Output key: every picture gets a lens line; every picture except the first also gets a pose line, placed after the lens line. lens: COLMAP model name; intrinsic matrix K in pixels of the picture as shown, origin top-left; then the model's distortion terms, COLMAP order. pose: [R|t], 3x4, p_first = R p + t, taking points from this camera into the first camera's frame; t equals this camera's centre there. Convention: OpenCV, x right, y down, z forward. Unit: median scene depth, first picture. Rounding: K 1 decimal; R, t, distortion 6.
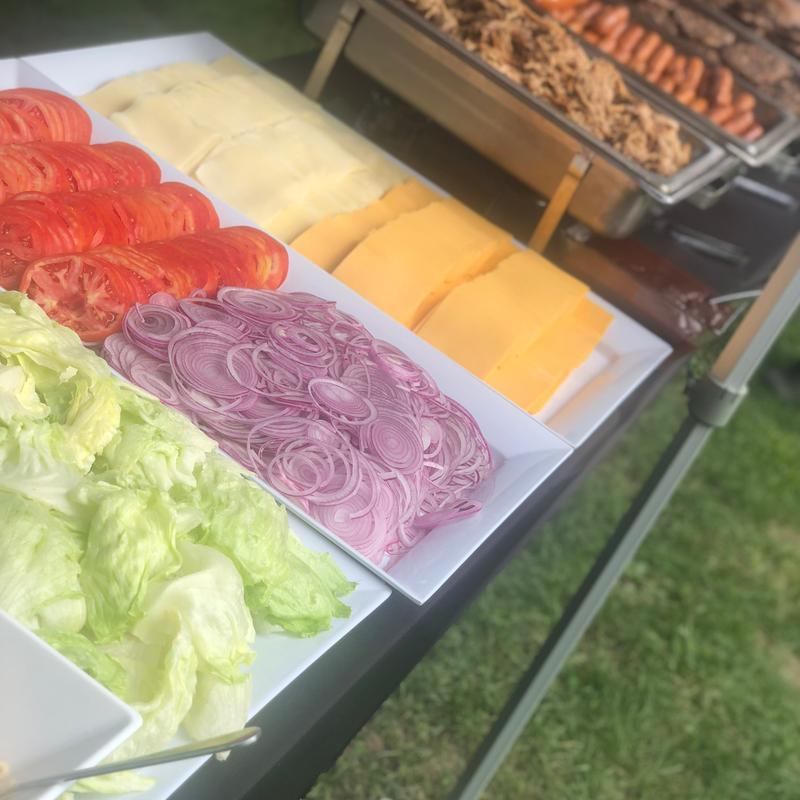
lens RADIAL K [[1598.4, 0, 400.2], [0, 1598.4, 382.1], [0, 0, 1]] dist [-0.053597, 1.415389]
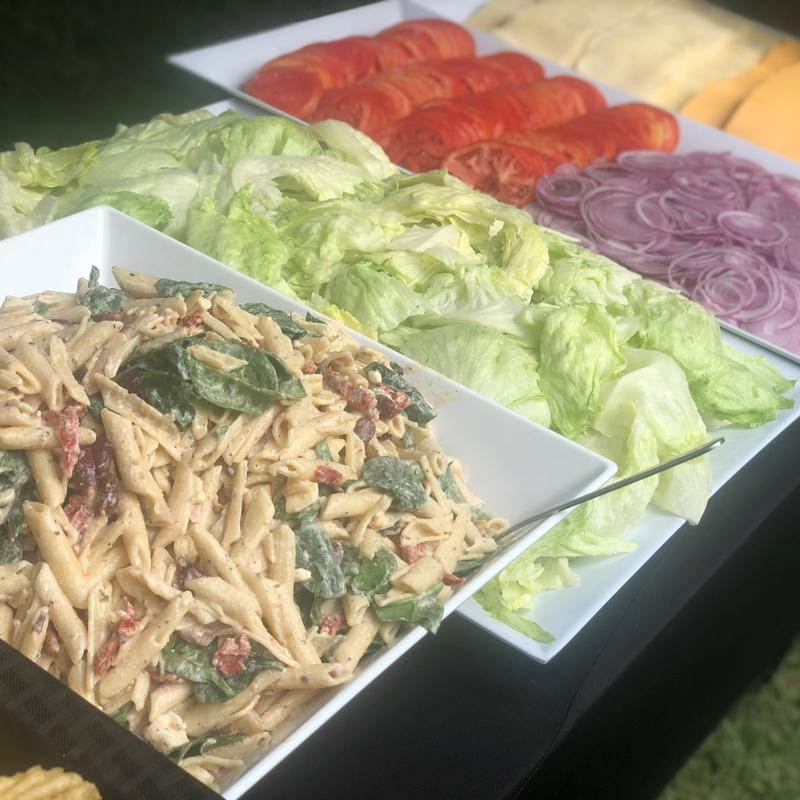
lens RADIAL K [[1598.4, 0, 400.2], [0, 1598.4, 382.1], [0, 0, 1]] dist [-0.053597, 1.415389]
pose [[0.953176, -0.164452, -0.253794, -0.007283], [0.167593, 0.985812, -0.009350, 0.083124], [0.251731, -0.033622, 0.967213, -0.071317]]
